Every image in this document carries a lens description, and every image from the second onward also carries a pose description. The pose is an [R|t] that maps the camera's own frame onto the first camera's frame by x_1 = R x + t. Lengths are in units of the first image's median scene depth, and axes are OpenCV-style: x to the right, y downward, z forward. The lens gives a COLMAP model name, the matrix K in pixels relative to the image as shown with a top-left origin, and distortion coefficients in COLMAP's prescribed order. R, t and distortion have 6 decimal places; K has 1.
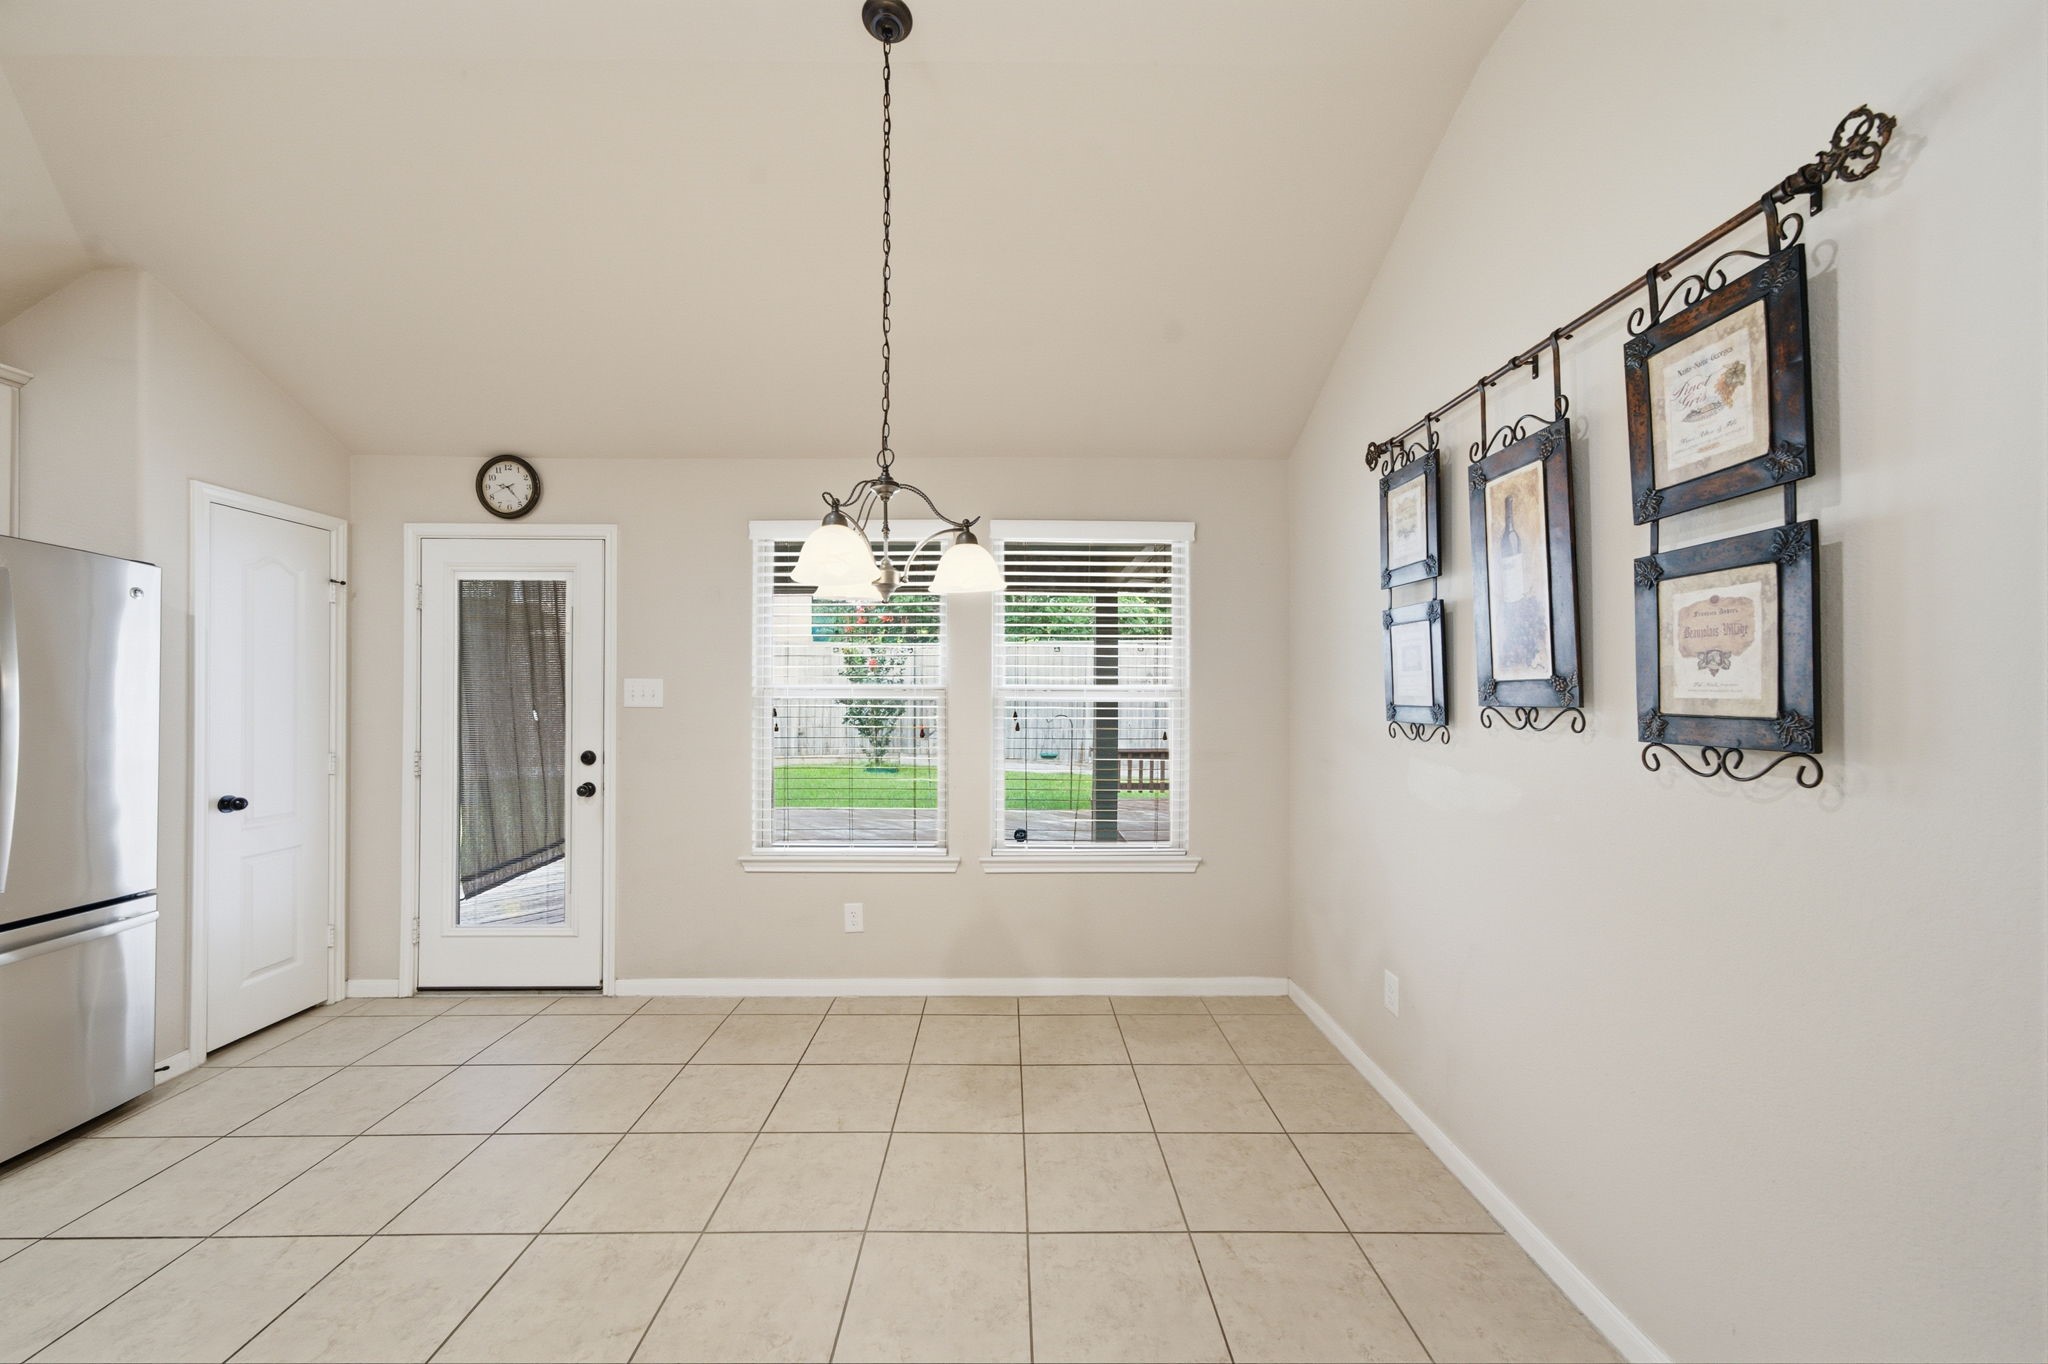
lens RADIAL K [[704.6, 0, 1012.7], [0, 704.6, 690.8], [0, 0, 1]] dist [0.001058, 0.000060]
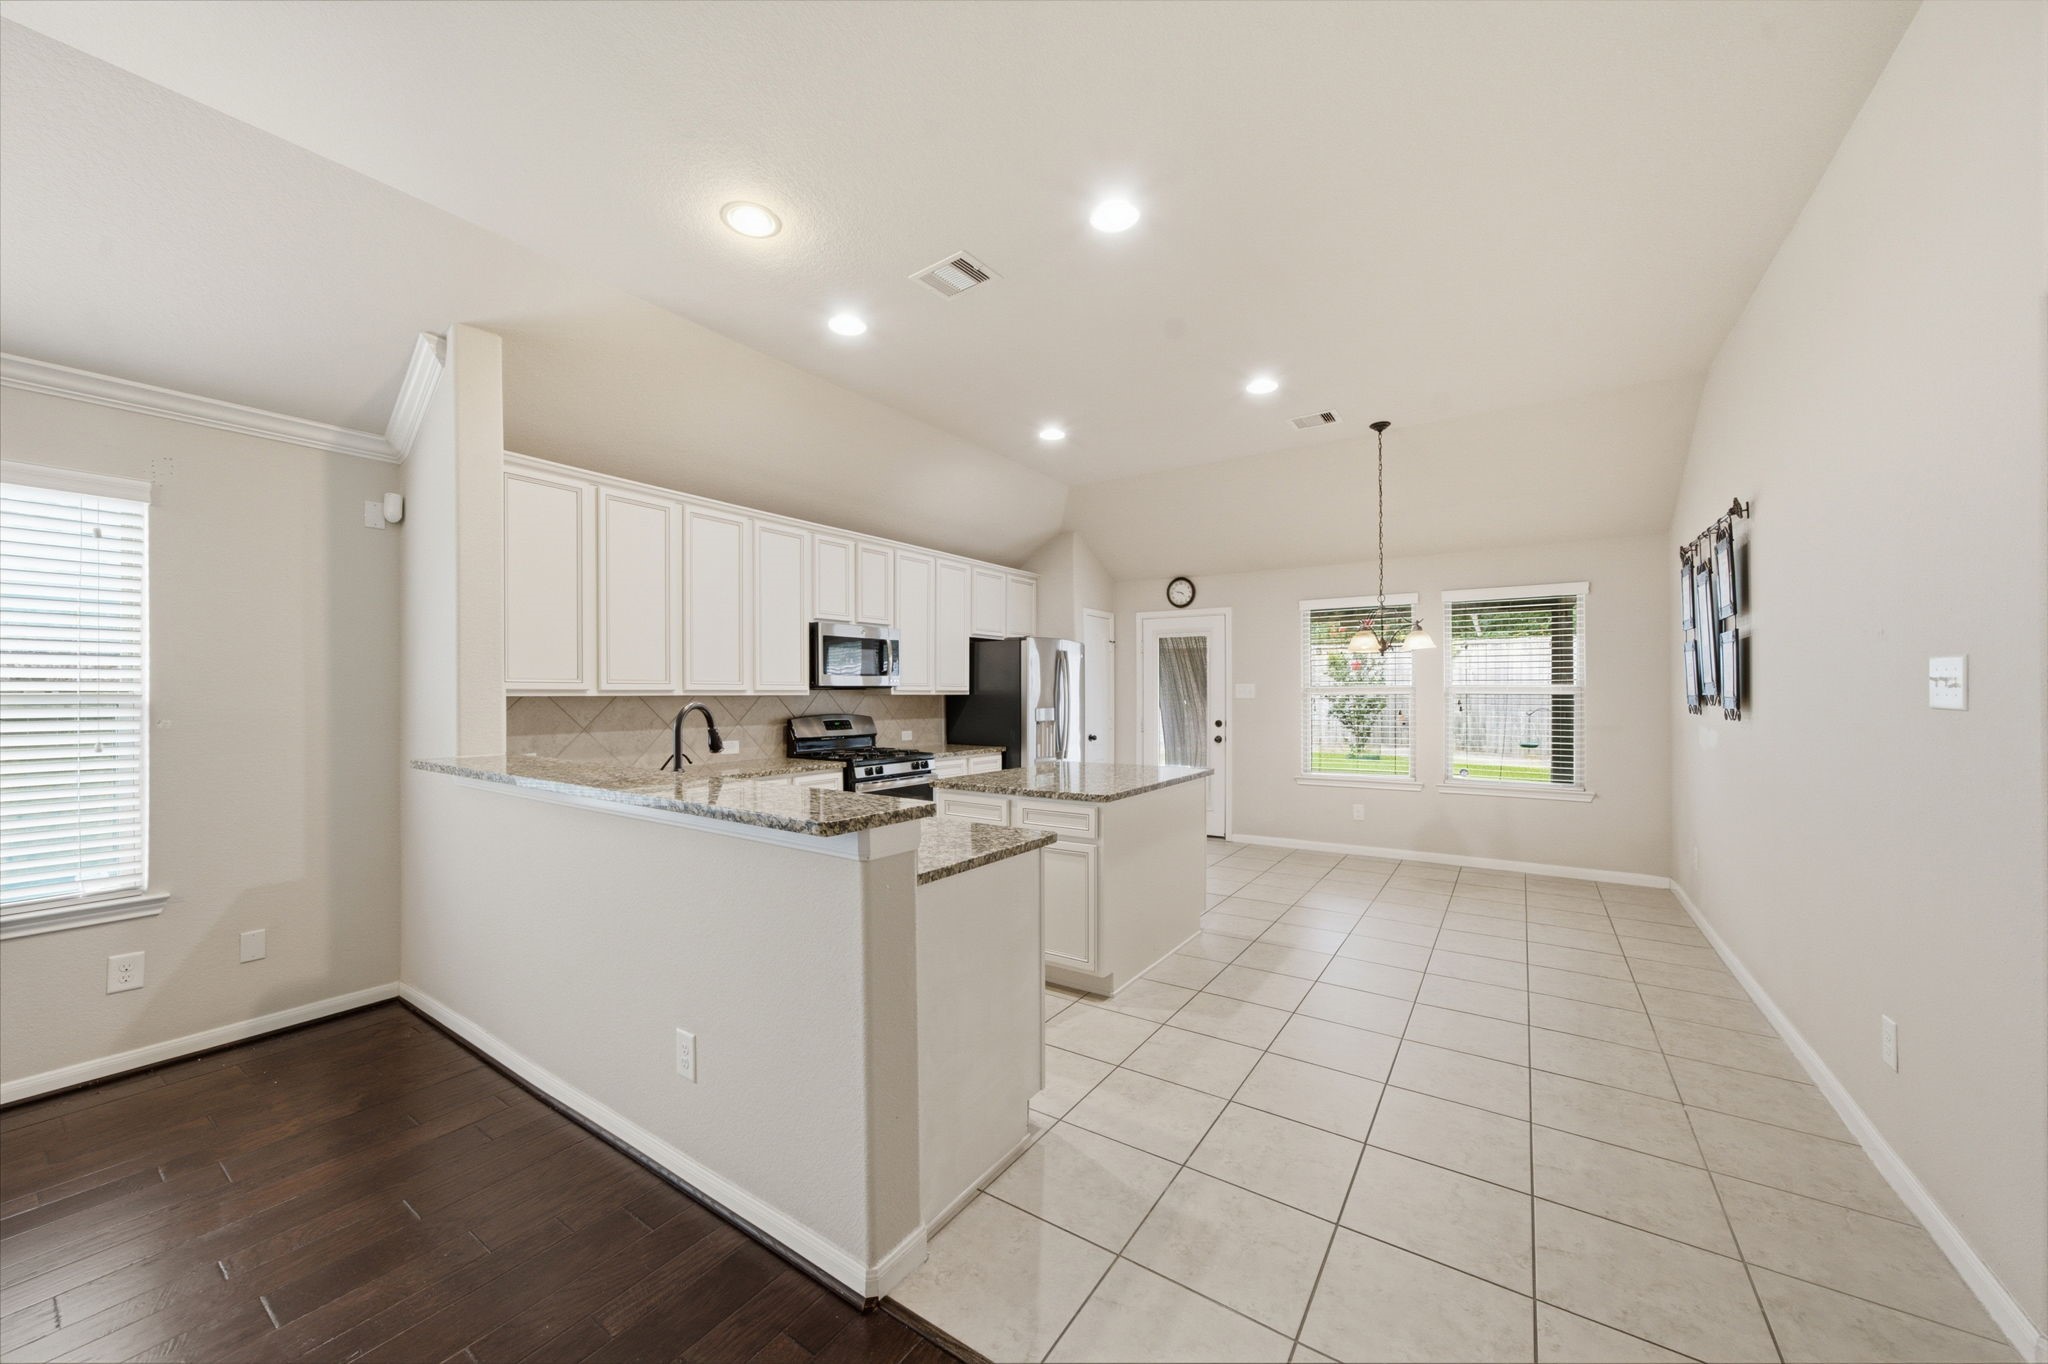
lens RADIAL K [[748.2, 0, 1017.5], [0, 748.2, 692.0], [0, 0, 1]] dist [-0.038342, 0.000065]
pose [[0.819889, -0.003775, -0.572510, 0.152171], [0.006808, 0.999972, 0.003157, -0.005890], [0.572482, -0.006486, 0.819892, -1.093390]]
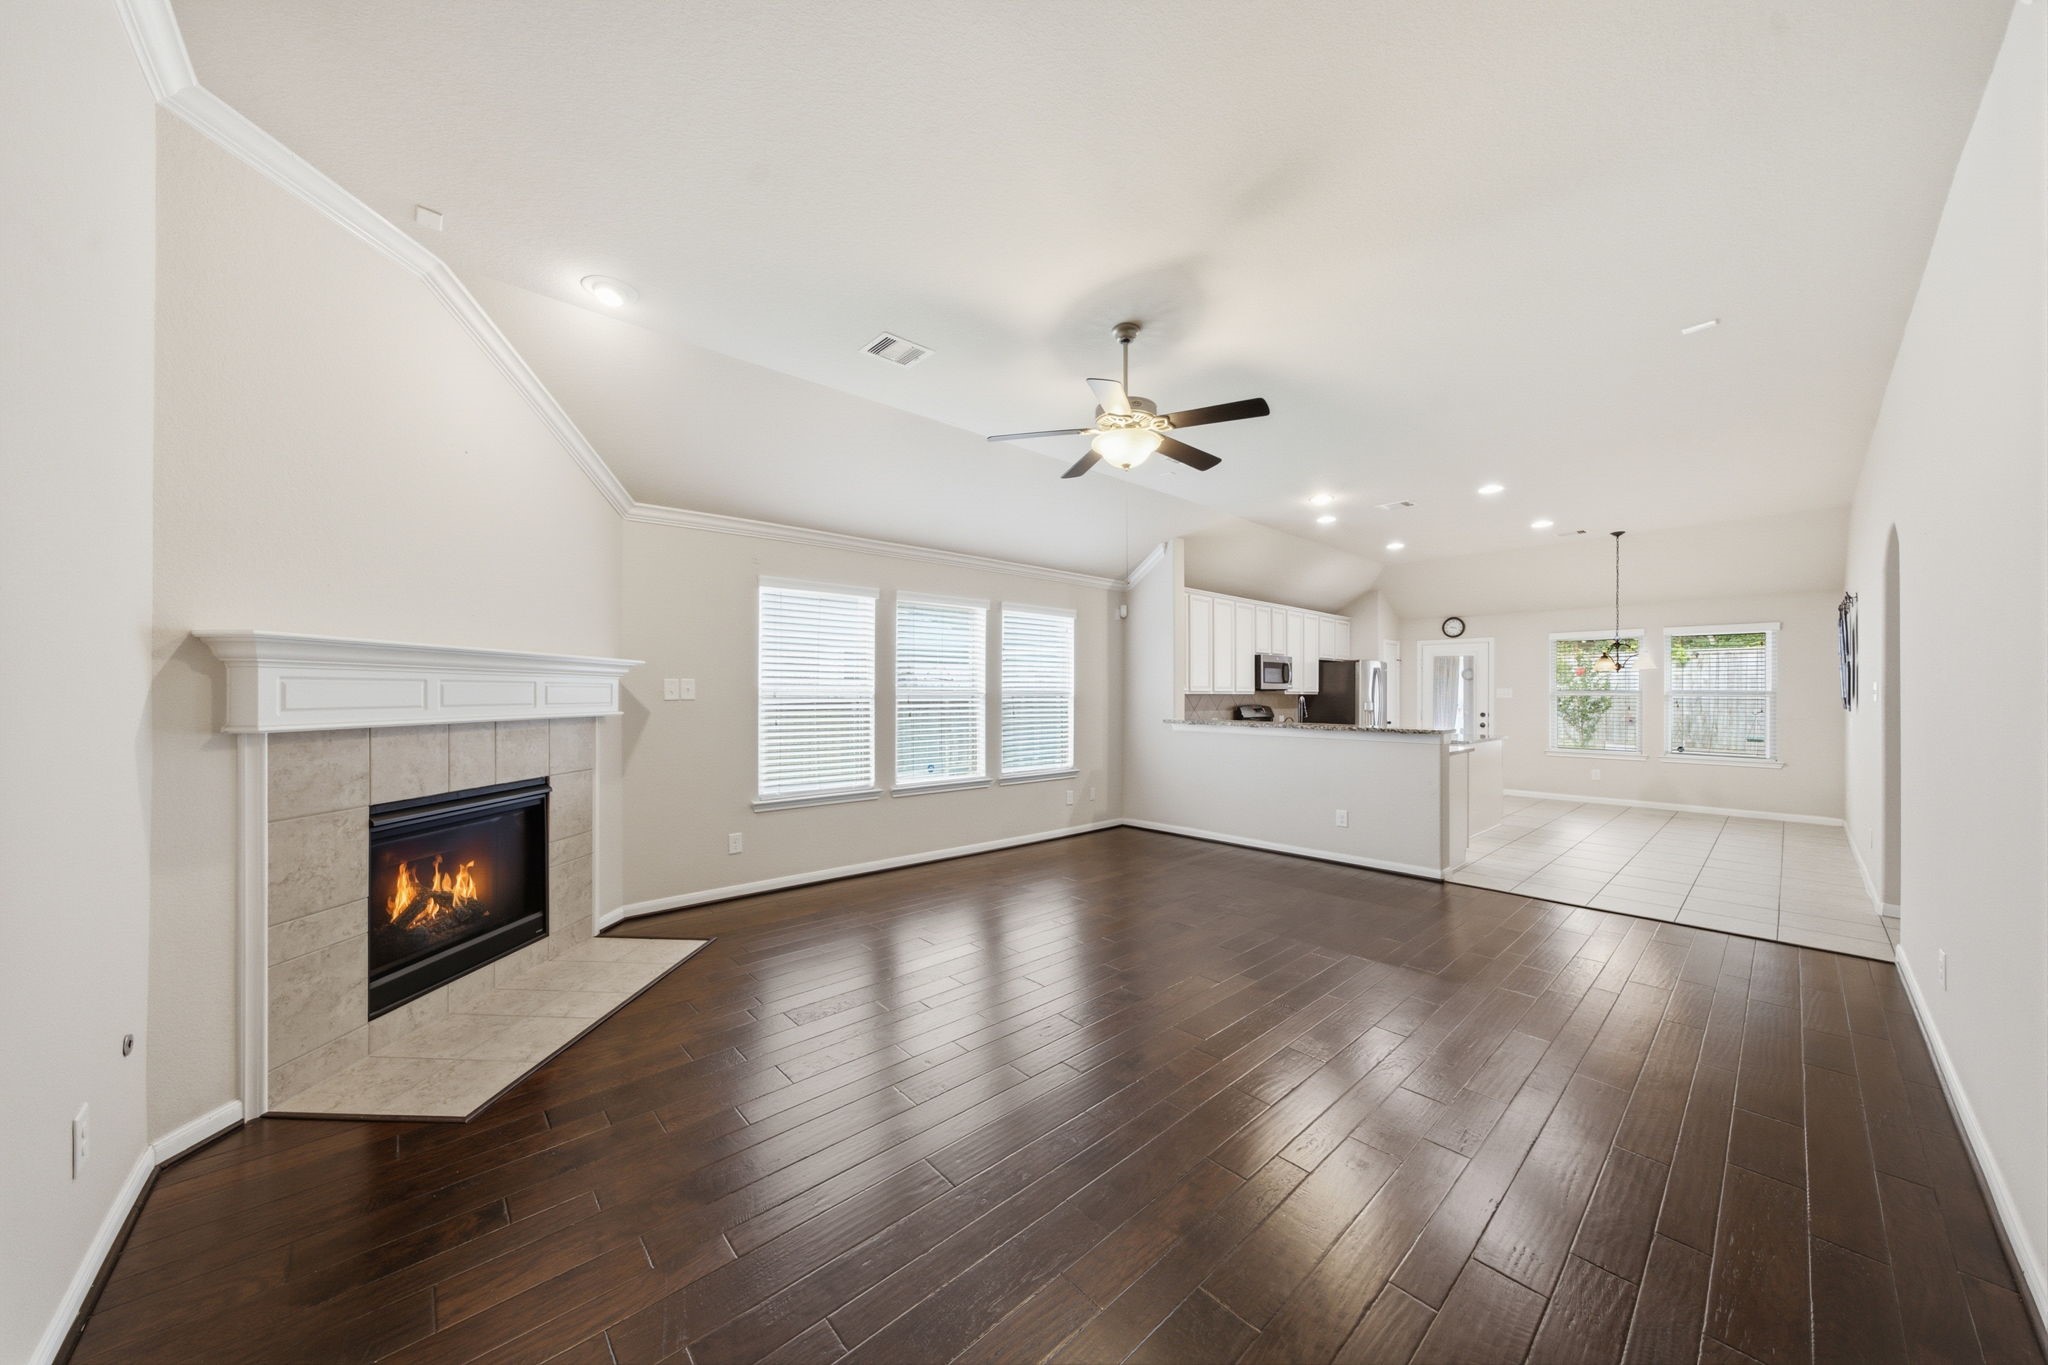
lens RADIAL K [[704.6, 0, 1012.7], [0, 704.6, 691.3], [0, 0, 1]] dist [0.001058, 0.000060]
pose [[0.665297, 0.000705, -0.746579, 0.317890], [0.001091, 0.999998, 0.001917, -0.014514], [0.746578, -0.002090, 0.665294, -2.543026]]
